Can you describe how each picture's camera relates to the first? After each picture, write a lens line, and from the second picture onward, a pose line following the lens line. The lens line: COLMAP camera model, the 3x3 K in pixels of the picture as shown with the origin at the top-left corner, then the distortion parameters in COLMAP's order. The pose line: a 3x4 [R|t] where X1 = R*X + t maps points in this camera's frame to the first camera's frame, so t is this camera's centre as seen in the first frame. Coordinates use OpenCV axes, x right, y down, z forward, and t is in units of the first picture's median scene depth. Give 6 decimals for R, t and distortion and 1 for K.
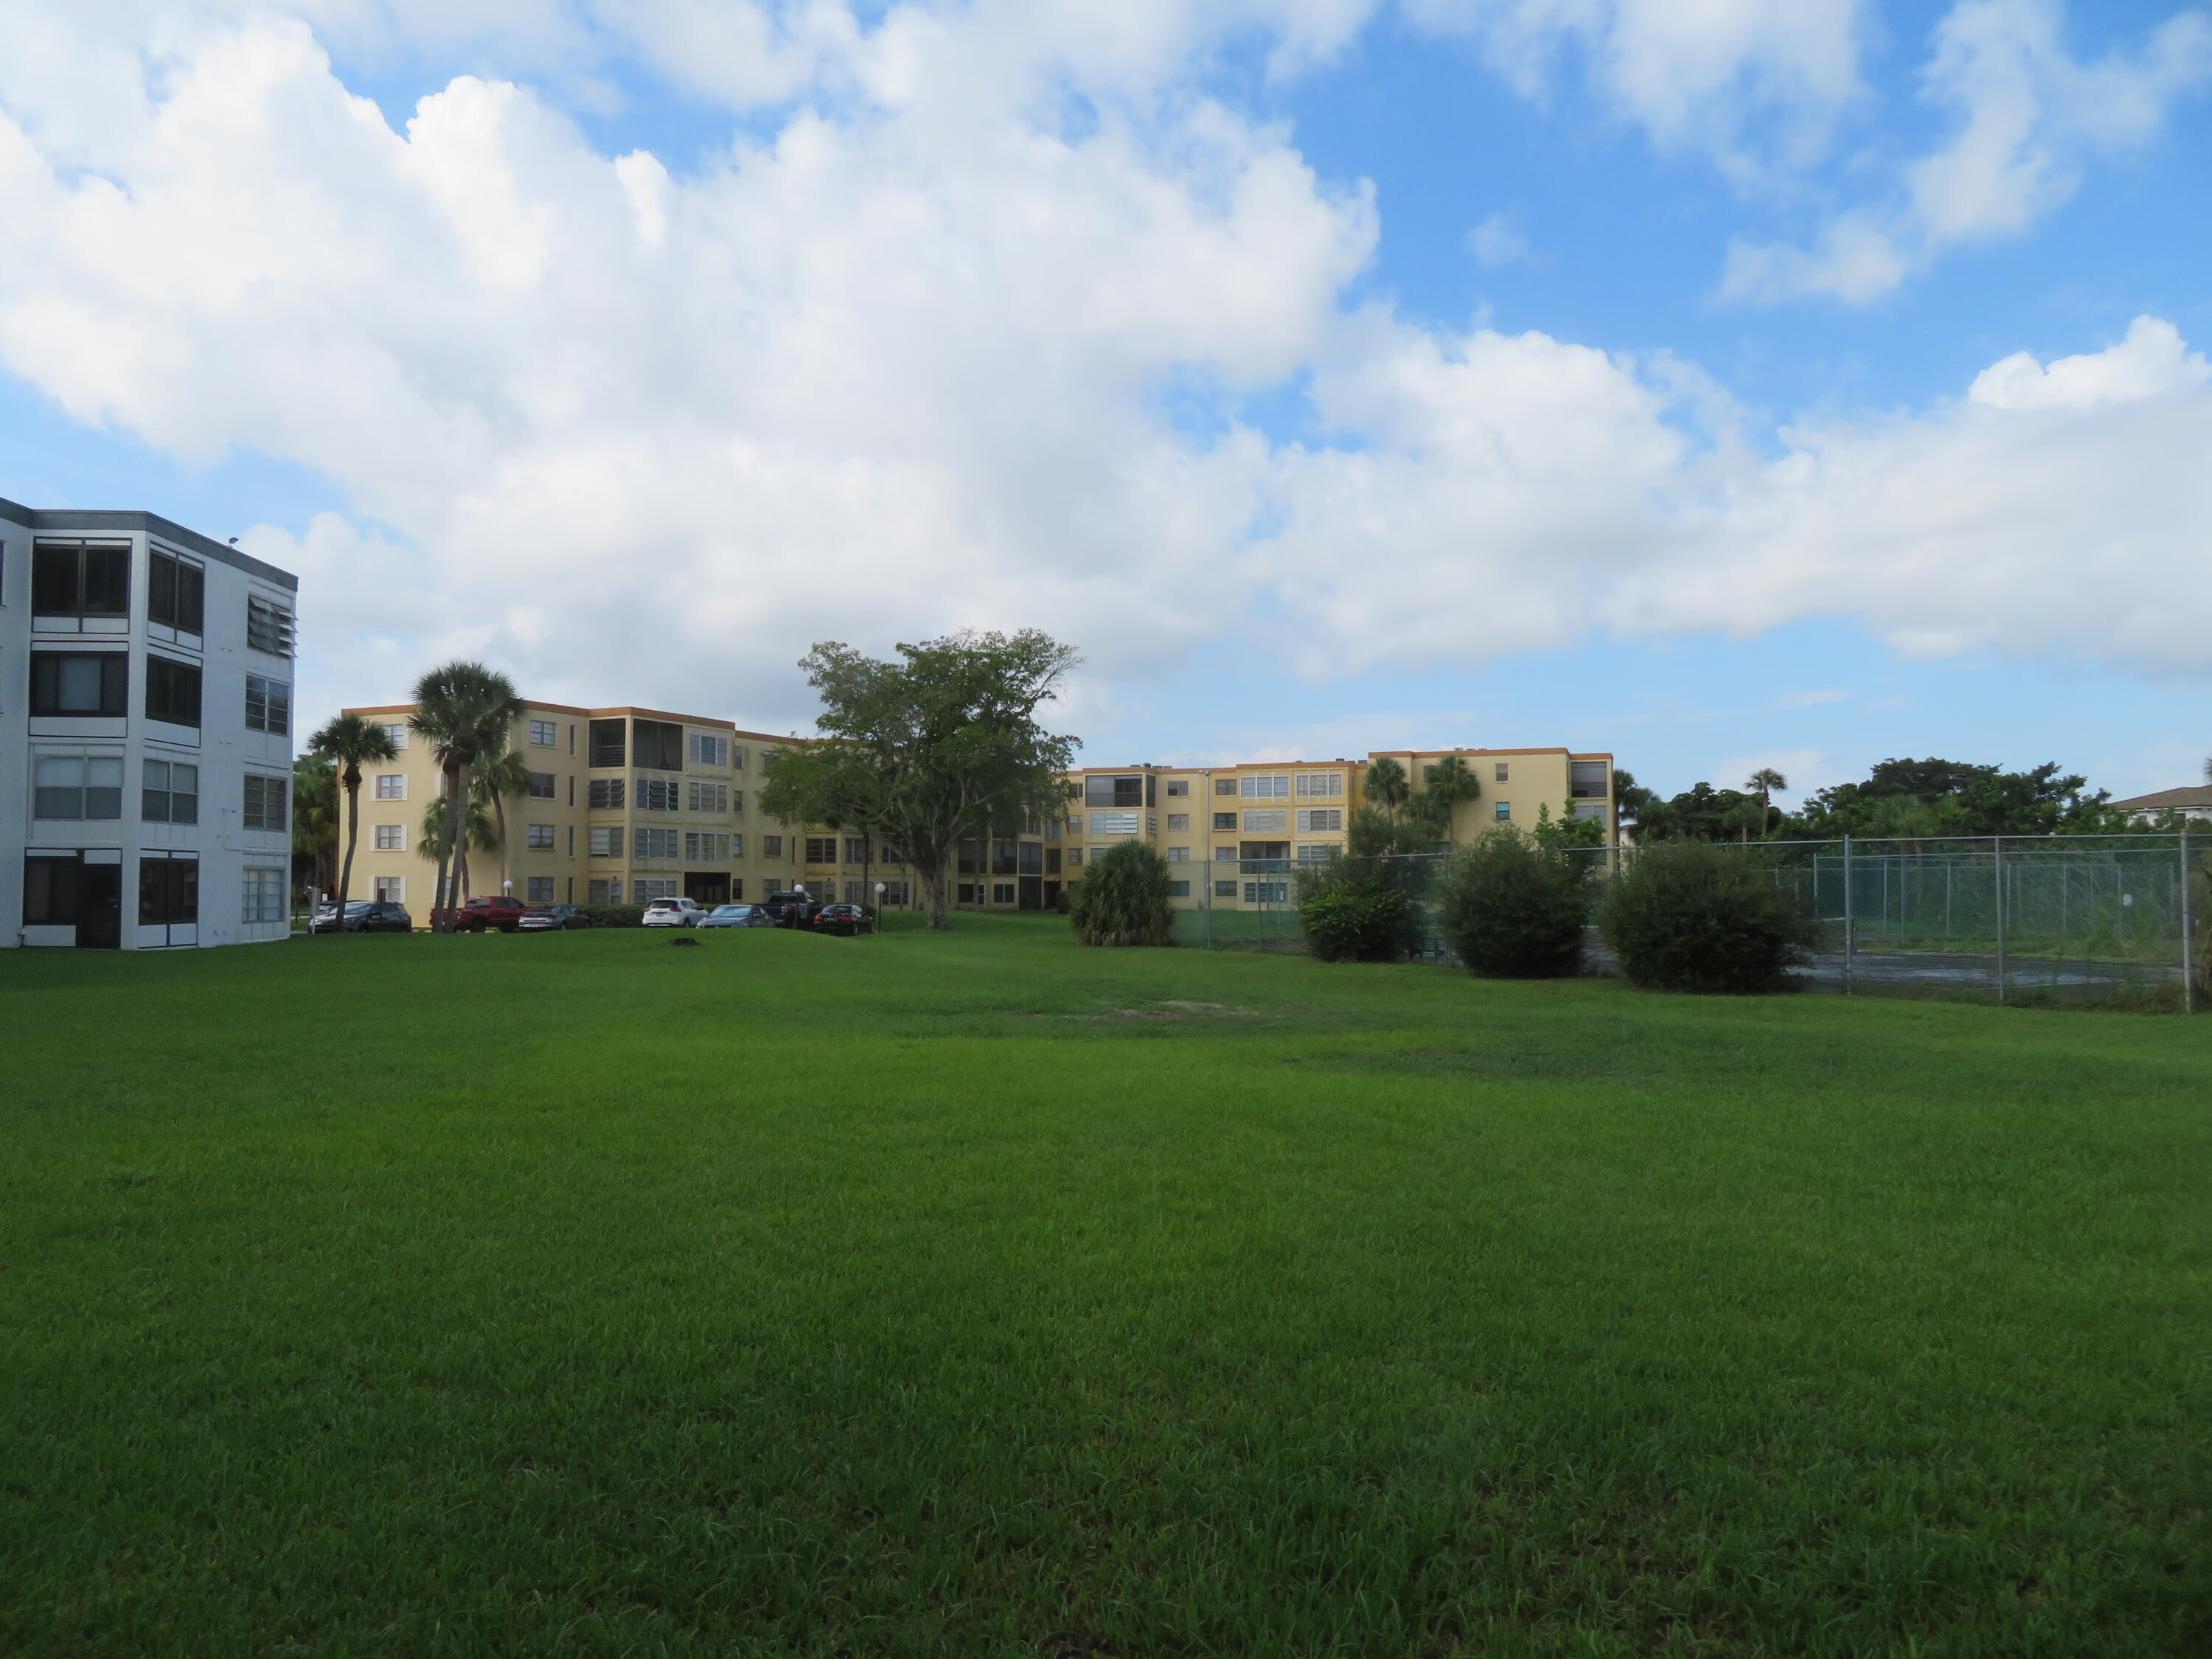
lens RADIAL K [[1588.1, 0, 1106.0], [0, 1588.1, 829.5], [0, 0, 1]] dist [-0.002288, -0.008523]
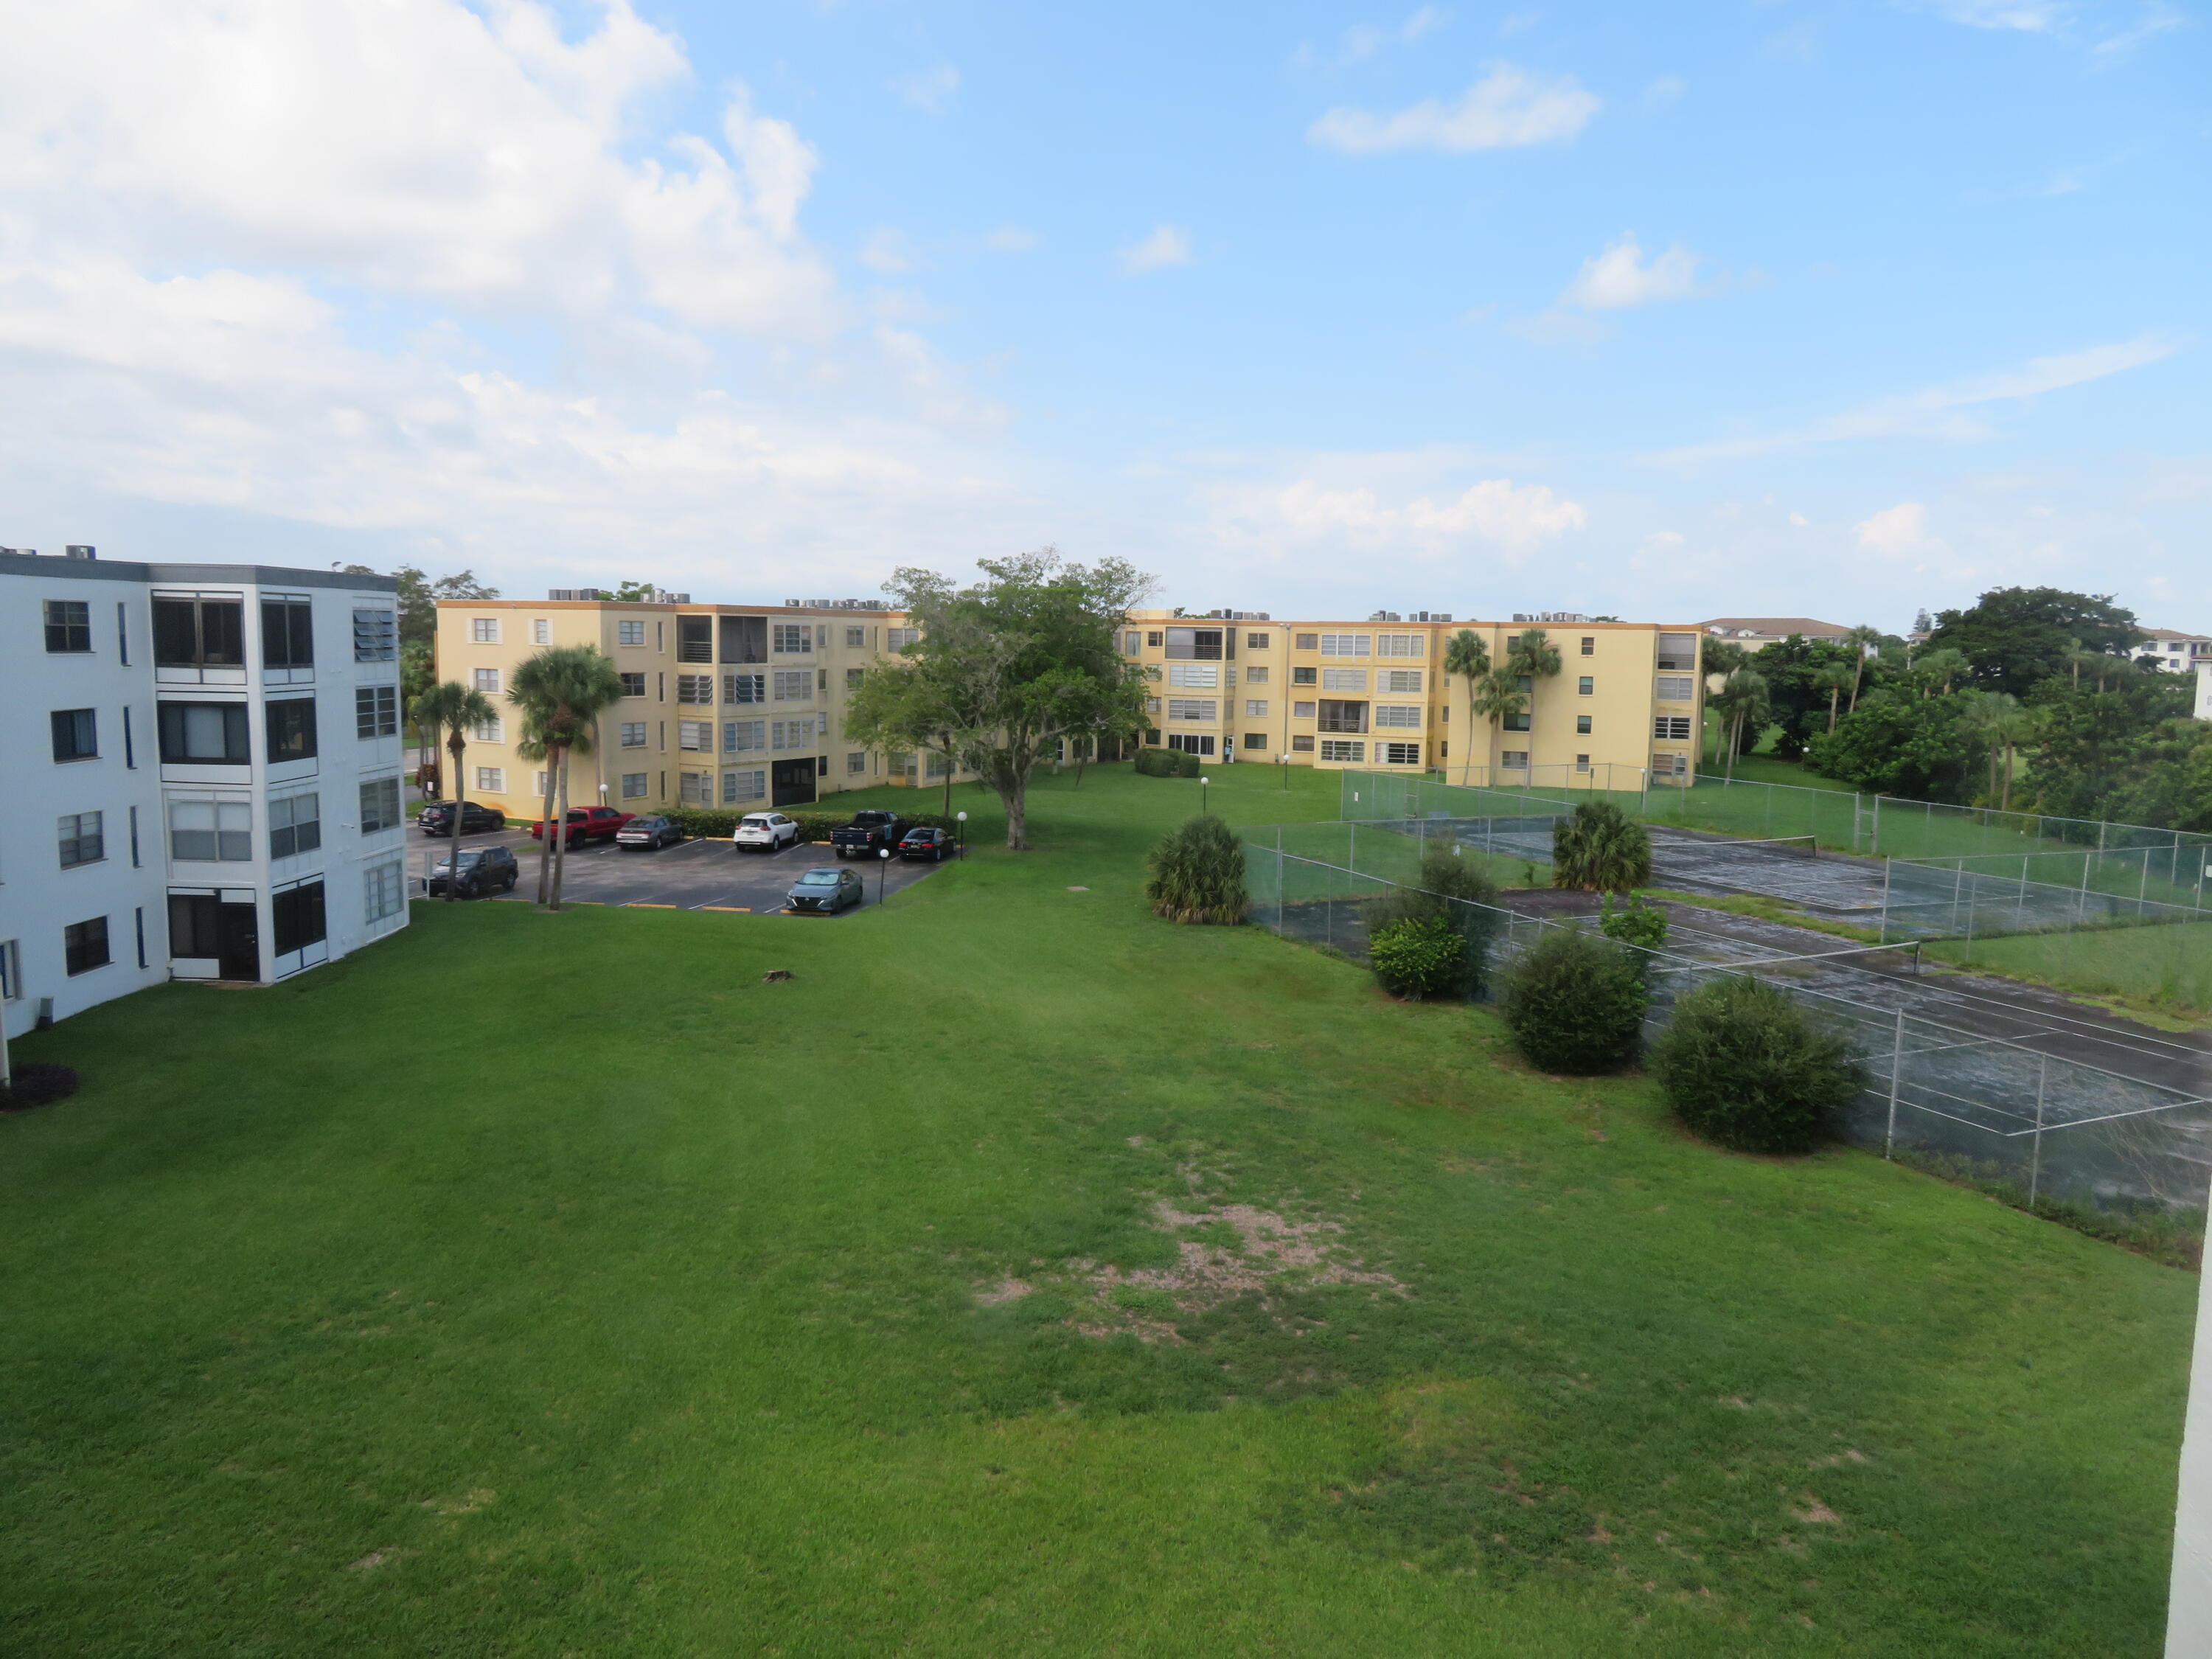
lens RADIAL K [[1588.1, 0, 1106.0], [0, 1588.1, 829.5], [0, 0, 1]] dist [-0.002288, -0.008523]
pose [[0.998627, 0.022168, -0.047458, -0.000253], [-0.014352, 0.987155, 0.159120, -0.118857], [0.050376, -0.158221, 0.986118, -0.009094]]
